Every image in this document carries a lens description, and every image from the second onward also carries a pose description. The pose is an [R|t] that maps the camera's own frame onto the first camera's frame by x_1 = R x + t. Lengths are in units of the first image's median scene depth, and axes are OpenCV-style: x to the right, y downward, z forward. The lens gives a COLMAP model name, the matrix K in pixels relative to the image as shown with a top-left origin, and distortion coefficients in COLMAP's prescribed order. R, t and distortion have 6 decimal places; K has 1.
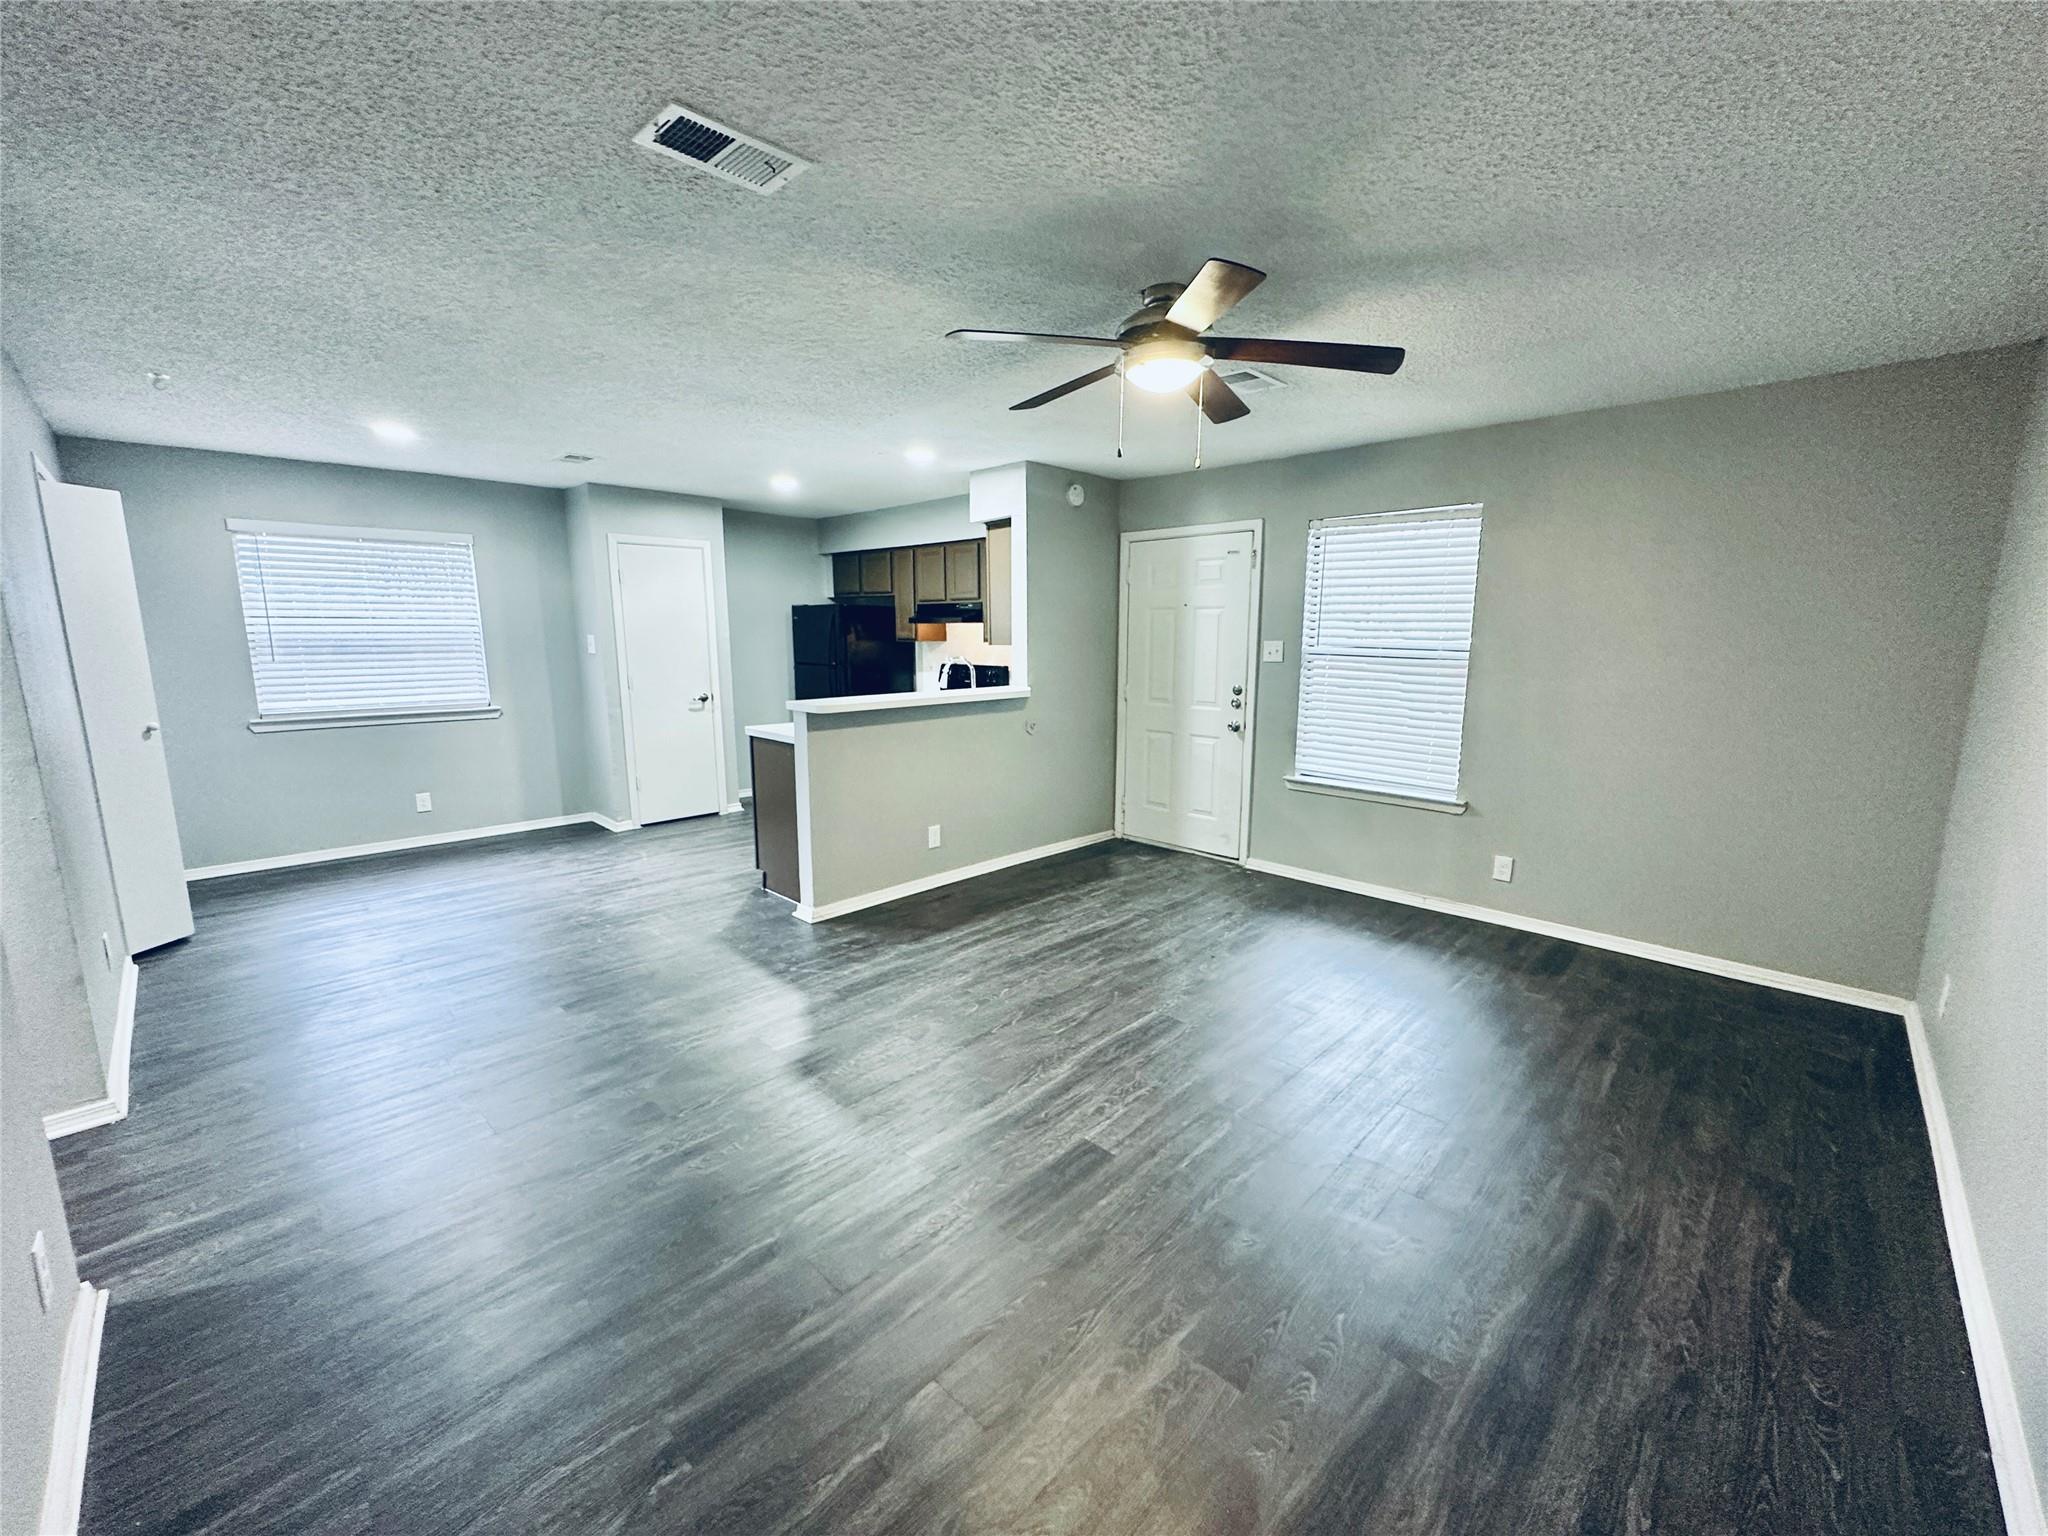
lens RADIAL K [[814.1, 0, 1027.7], [0, 814.1, 770.8], [0, 0, 1]] dist [0.000113, -0.000097]
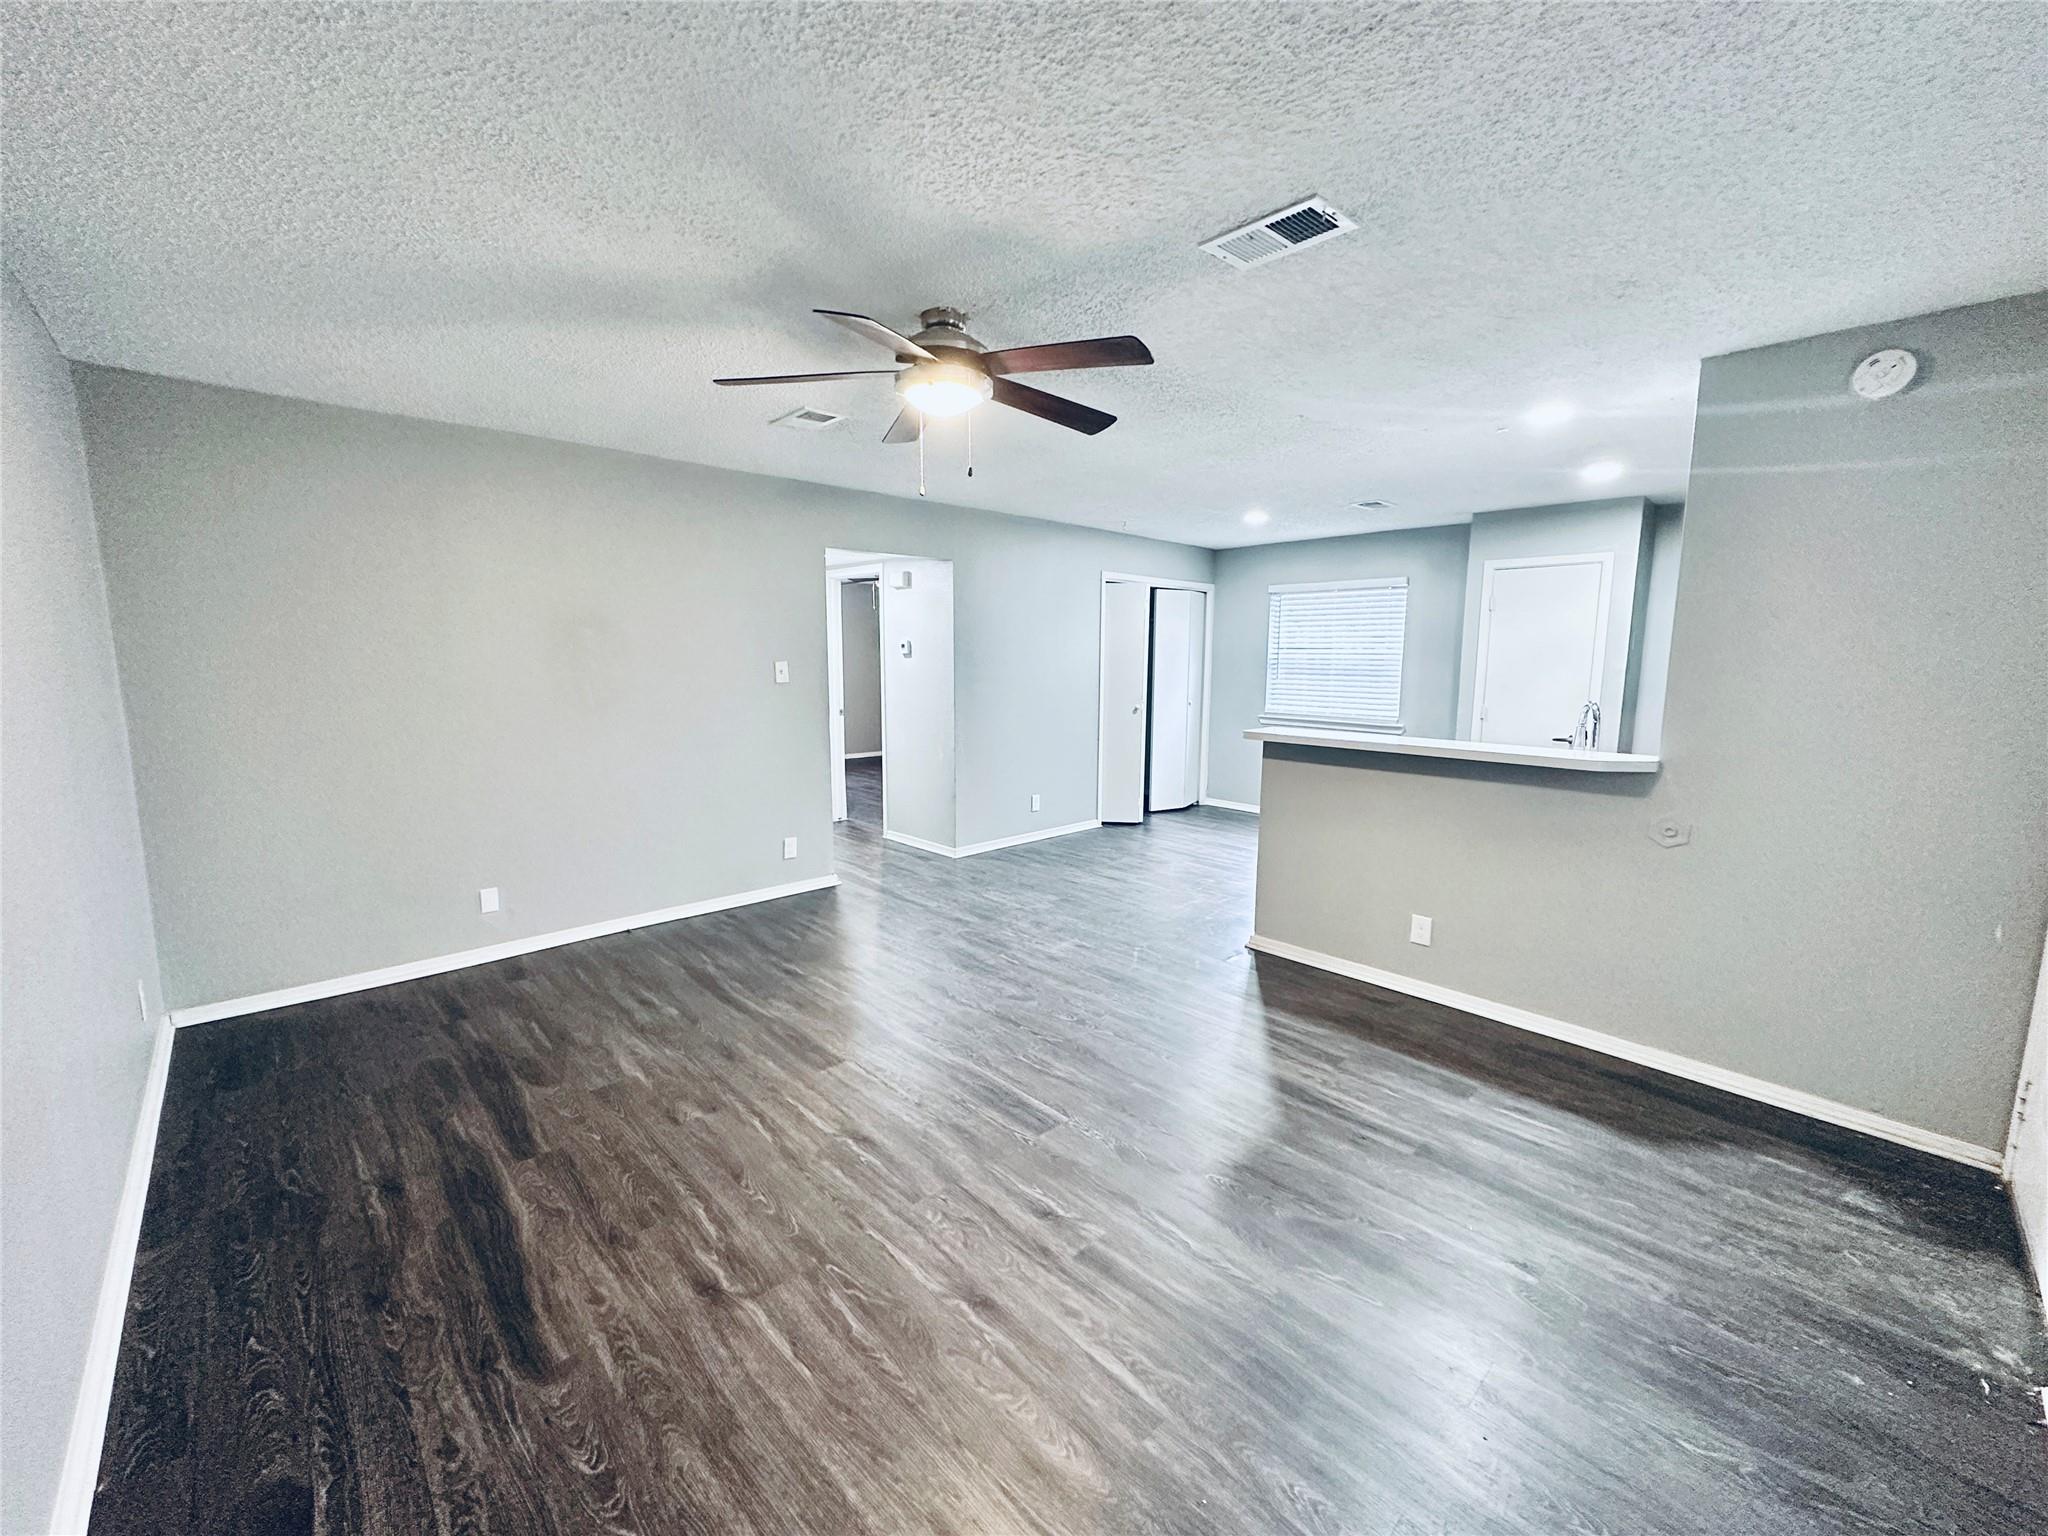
lens RADIAL K [[814.1, 0, 1015.9], [0, 814.1, 762.6], [0, 0, 1]] dist [0.000113, -0.000097]
pose [[-0.046289, 0.128205, -0.990667, 0.602784], [-0.179474, 0.974525, 0.134502, -0.099917], [0.982673, 0.184024, -0.022101, 0.589279]]
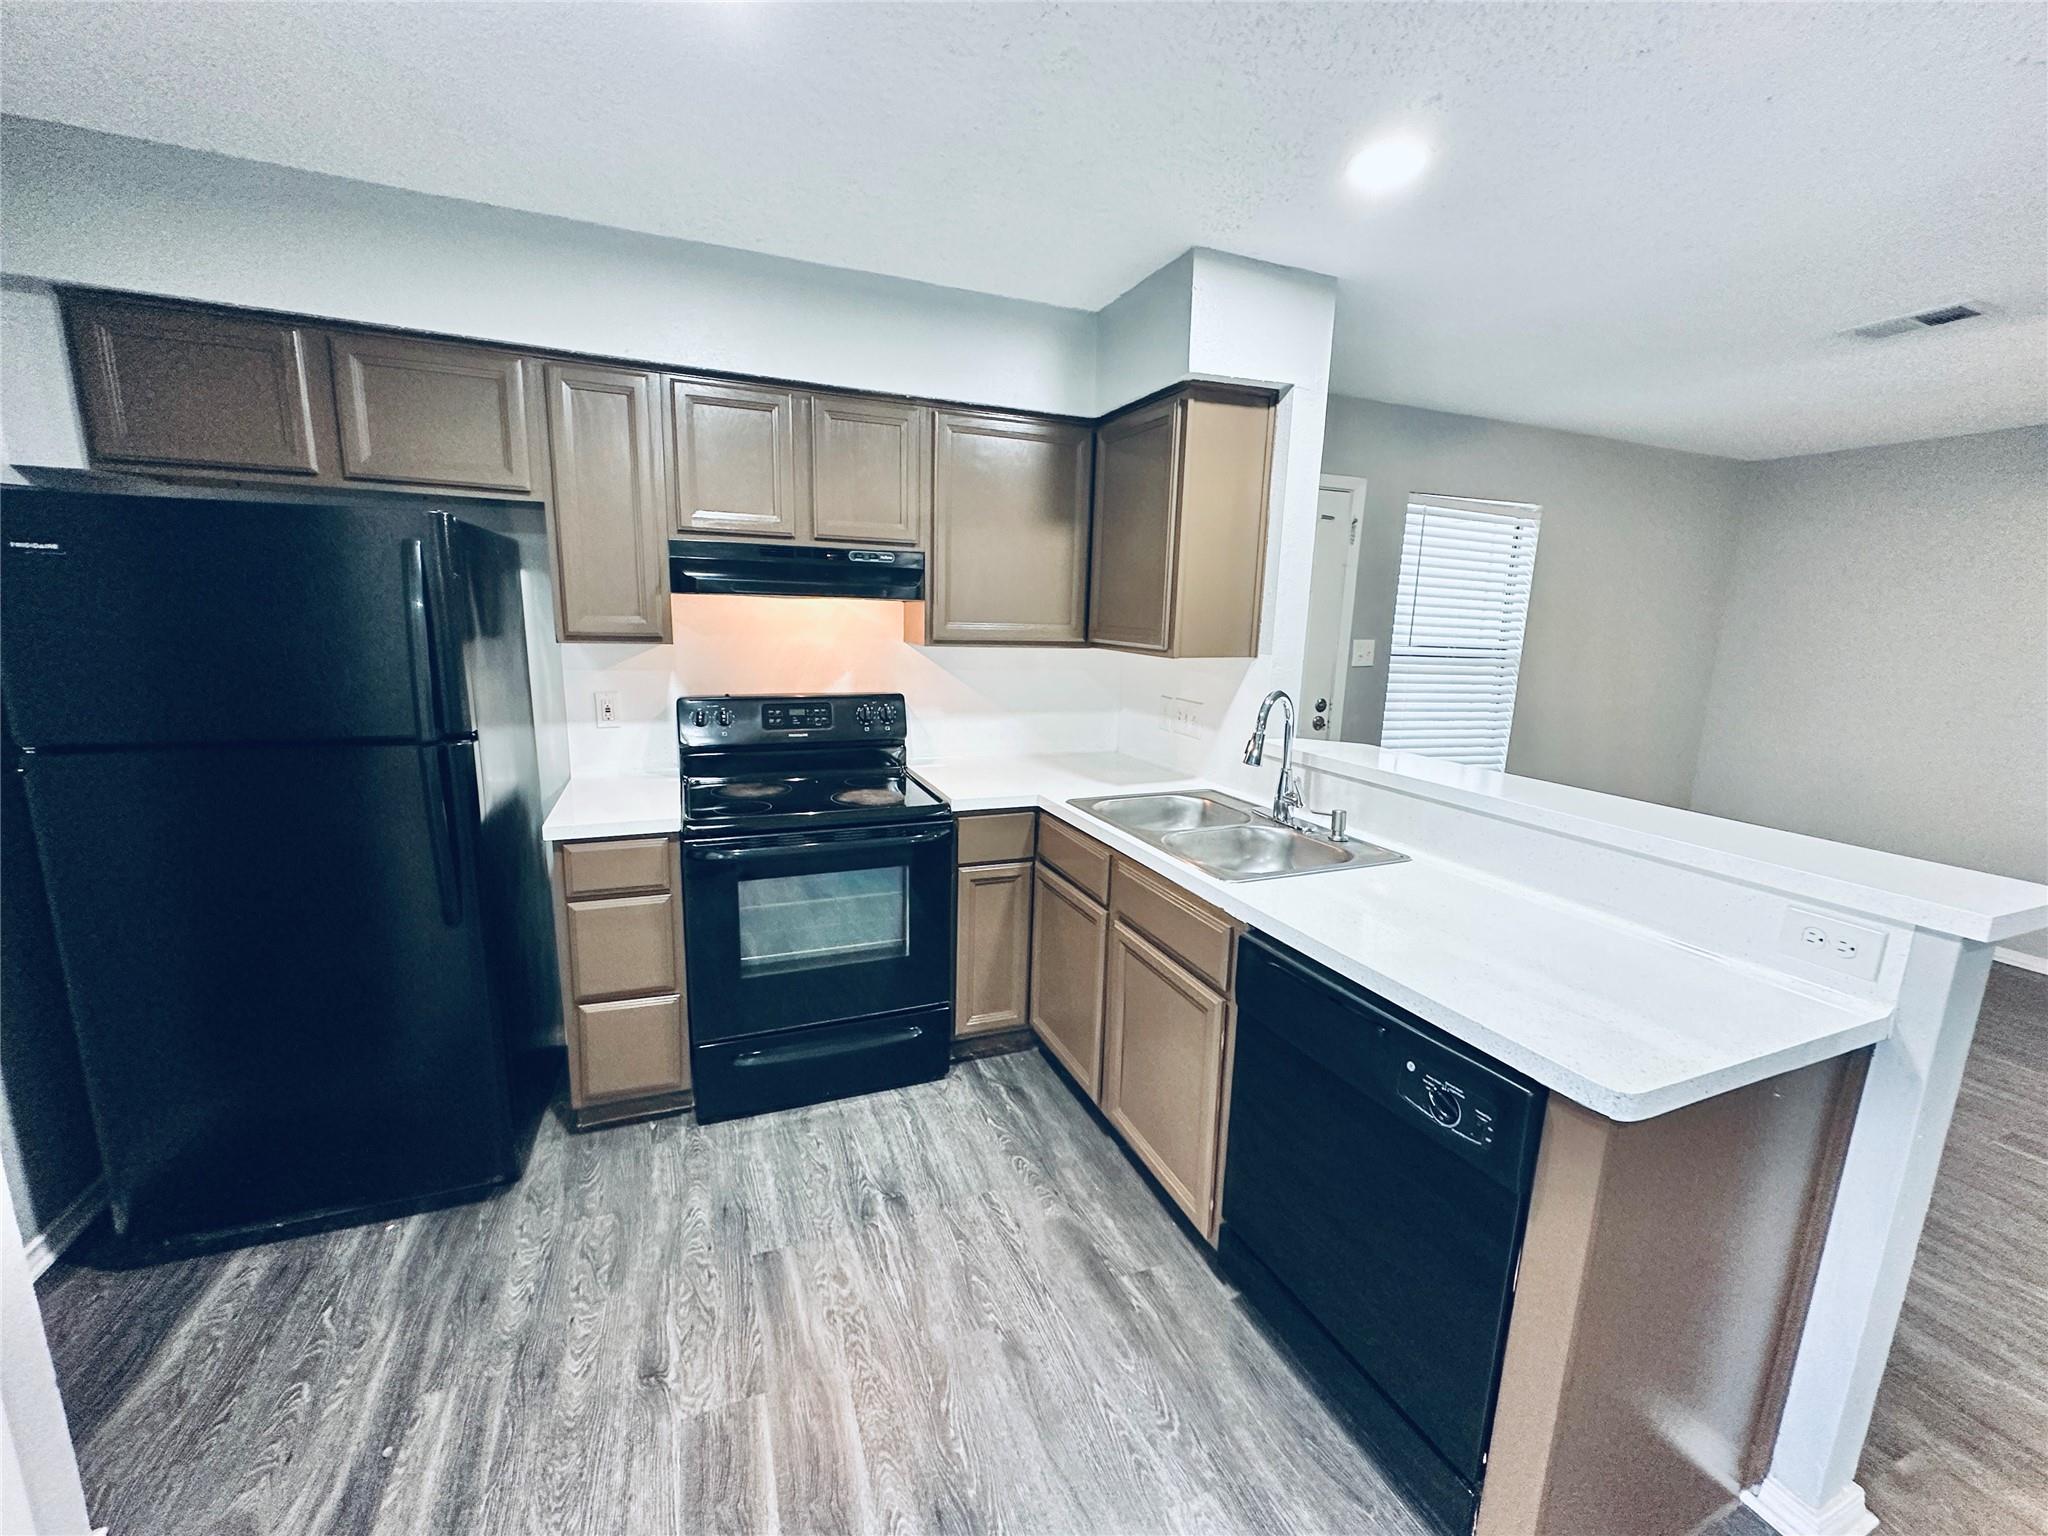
lens RADIAL K [[814.1, 0, 1020.8], [0, 814.1, 767.7], [0, 0, 1]] dist [0.000113, -0.000097]
pose [[0.402771, -0.164817, 0.900339, -0.554025], [0.131348, 0.983881, 0.121351, -0.175311], [-0.905827, 0.069382, 0.417927, 0.973386]]
